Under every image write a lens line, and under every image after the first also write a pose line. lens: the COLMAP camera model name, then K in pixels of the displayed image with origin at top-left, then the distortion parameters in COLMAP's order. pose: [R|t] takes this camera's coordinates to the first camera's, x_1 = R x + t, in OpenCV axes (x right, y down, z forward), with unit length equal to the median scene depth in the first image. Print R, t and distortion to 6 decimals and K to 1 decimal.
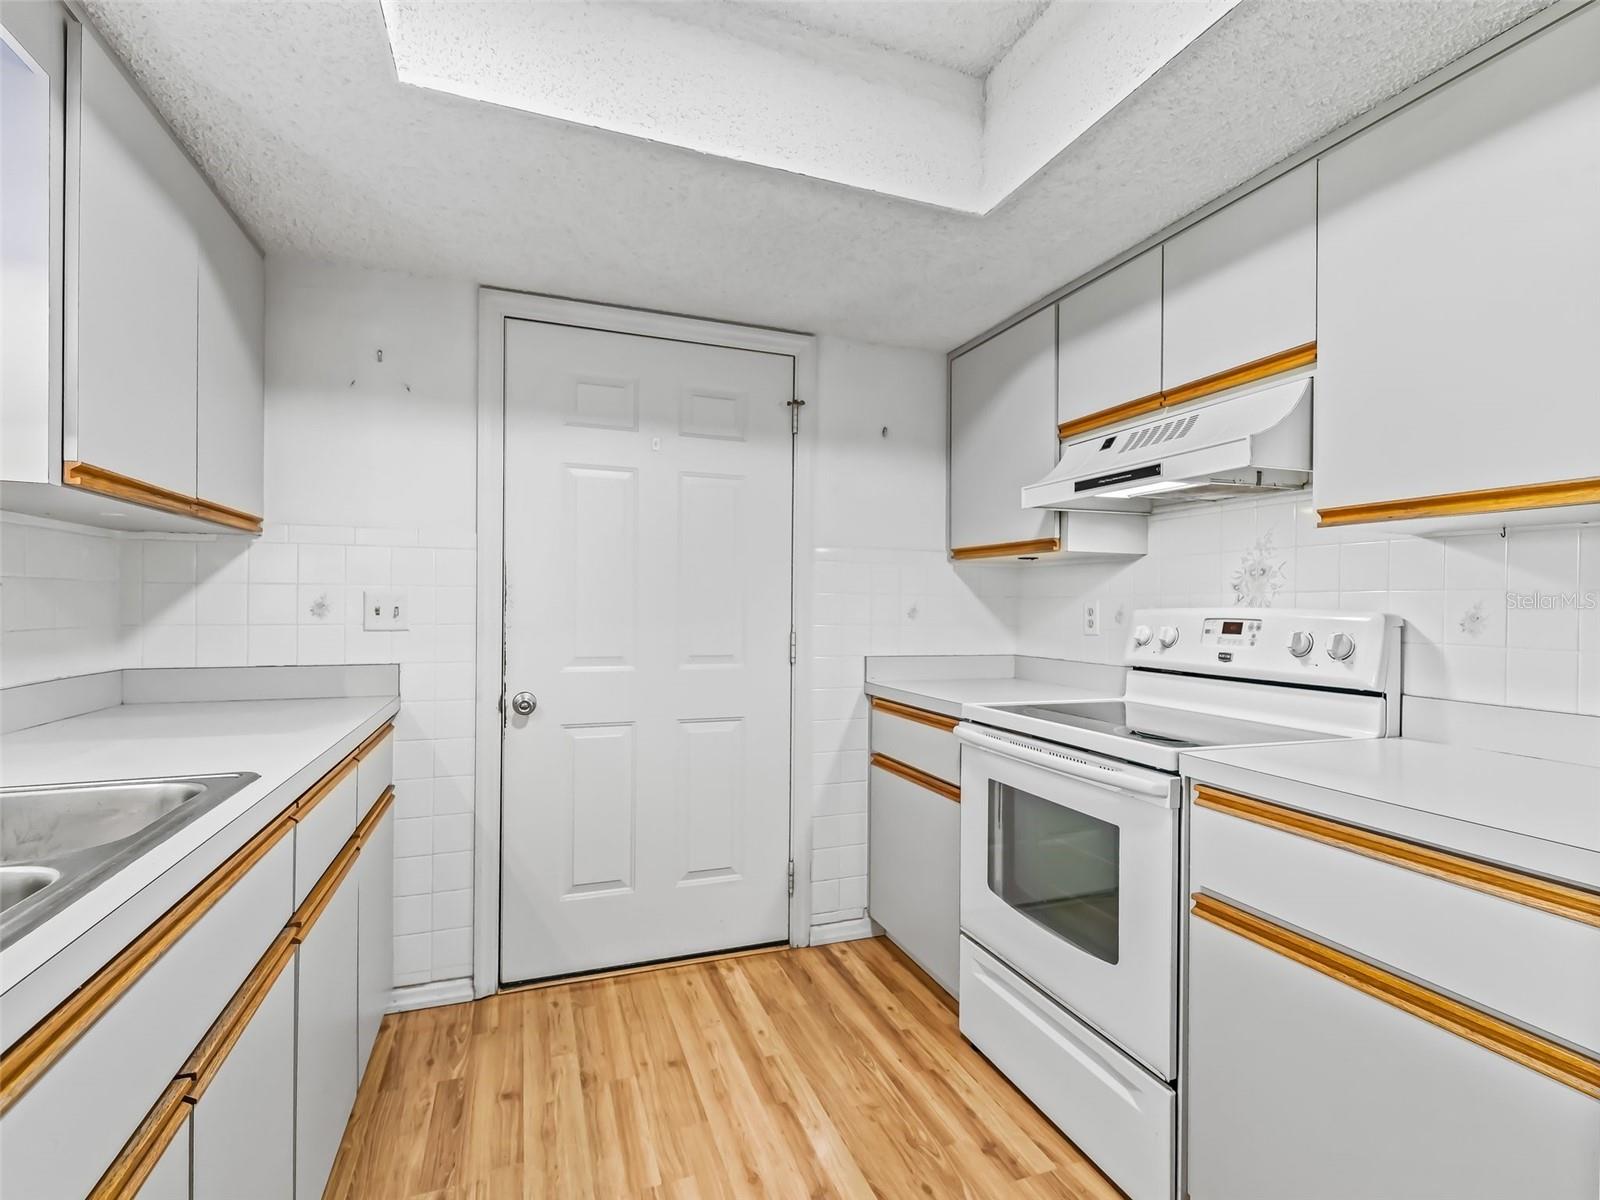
lens RADIAL K [[736.5, 0, 813.0], [0, 736.5, 610.8], [0, 0, 1]] dist [0.008547, -0.001674]
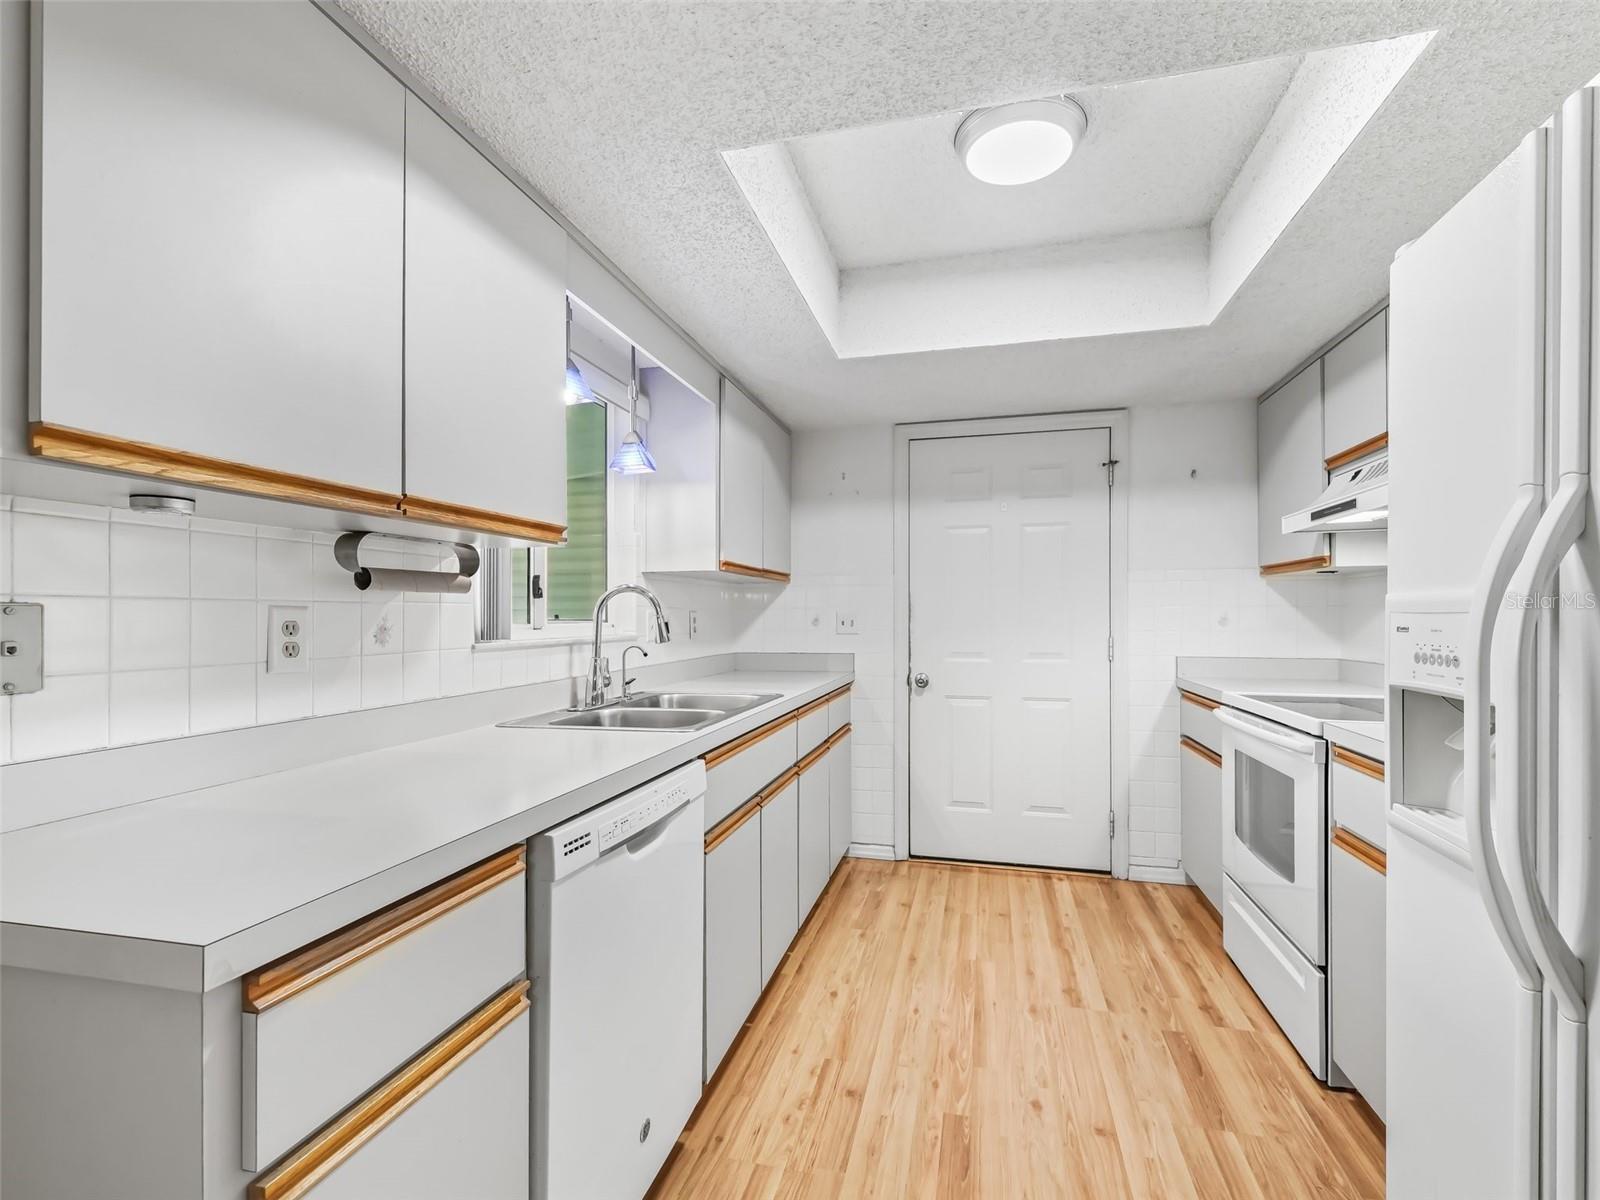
lens RADIAL K [[698.2, 0, 825.4], [0, 698.2, 613.1], [0, 0, 1]] dist [0.003776, -0.000061]
pose [[0.819189, -0.016184, -0.573295, 0.339224], [0.006708, 0.999804, -0.018640, 0.008125], [0.573484, 0.011424, 0.819137, -0.393944]]
